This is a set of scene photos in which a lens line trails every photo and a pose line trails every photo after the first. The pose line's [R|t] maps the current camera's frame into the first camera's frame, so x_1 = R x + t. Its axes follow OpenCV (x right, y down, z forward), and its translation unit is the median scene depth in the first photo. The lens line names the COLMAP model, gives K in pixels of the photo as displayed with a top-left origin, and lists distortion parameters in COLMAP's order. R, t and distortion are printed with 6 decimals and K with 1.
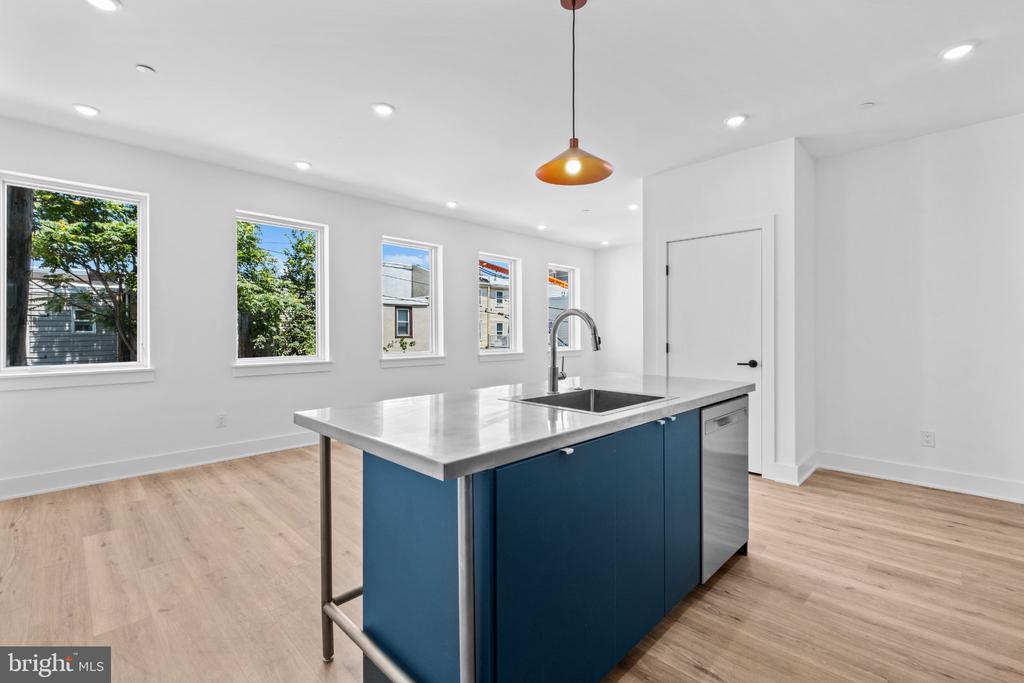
lens RADIAL K [[451.5, 0, 514.4], [0, 451.5, 336.4], [0, 0, 1]] dist [0.002990, -0.000934]
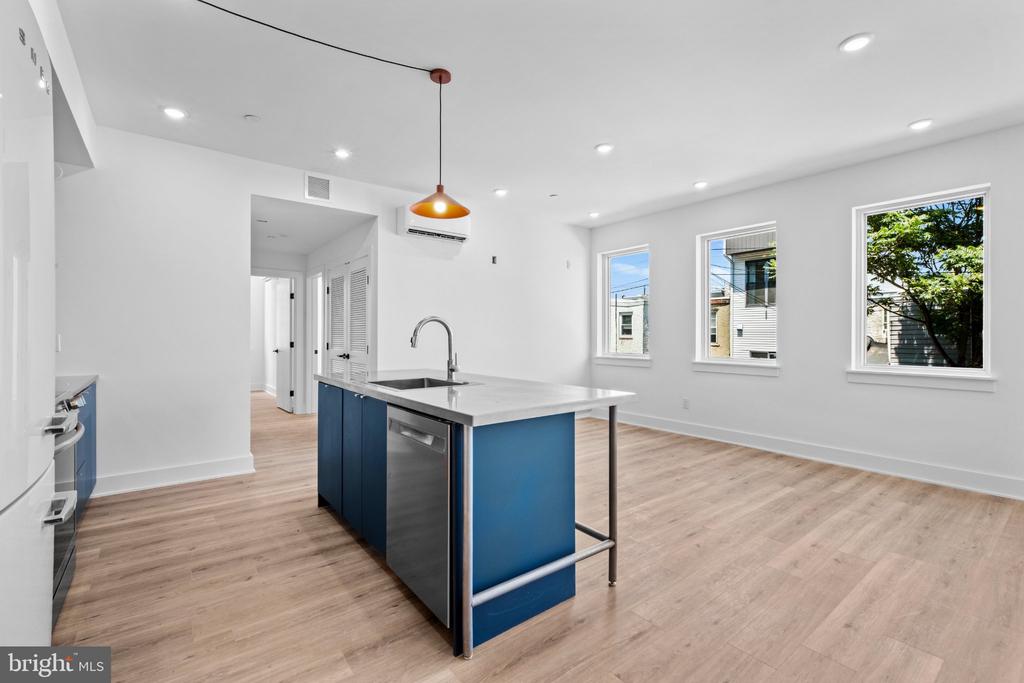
lens RADIAL K [[451.5, 0, 514.4], [0, 451.5, 336.4], [0, 0, 1]] dist [0.002990, -0.000934]
pose [[-0.130980, 0.004527, -0.991375, 0.602705], [-0.013022, 0.999895, 0.006286, -0.005789], [0.991299, 0.013733, -0.130908, 0.595760]]
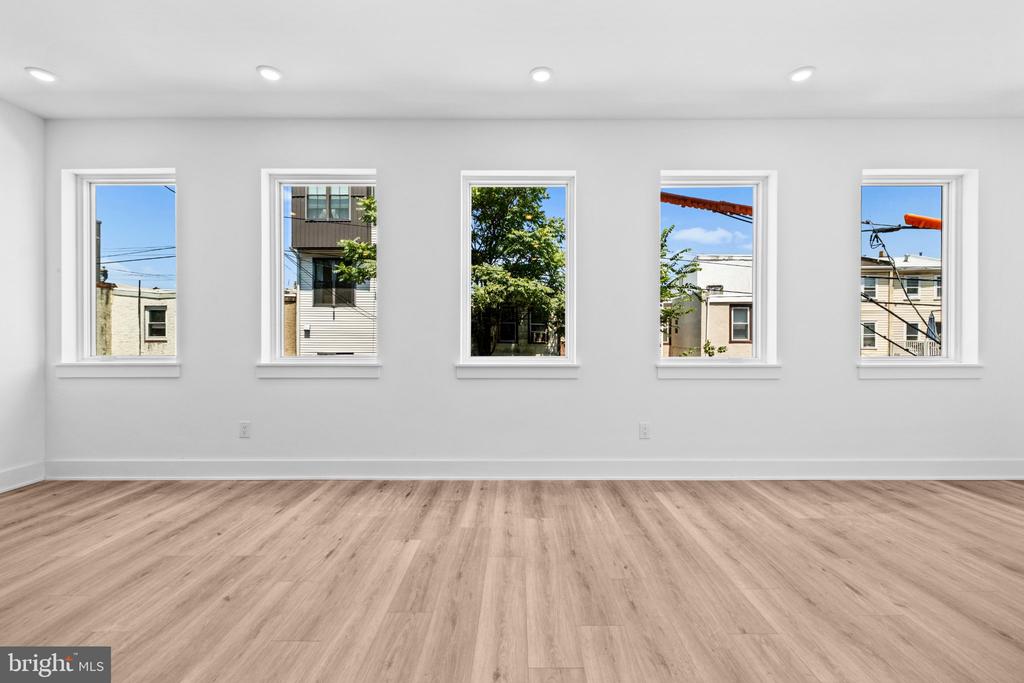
lens RADIAL K [[451.5, 0, 514.4], [0, 451.5, 336.4], [0, 0, 1]] dist [0.002990, -0.000934]
pose [[0.696915, -0.005084, -0.717136, 0.247695], [-0.006325, 0.999892, -0.013236, 0.021014], [0.717126, 0.013760, 0.696808, 0.678633]]
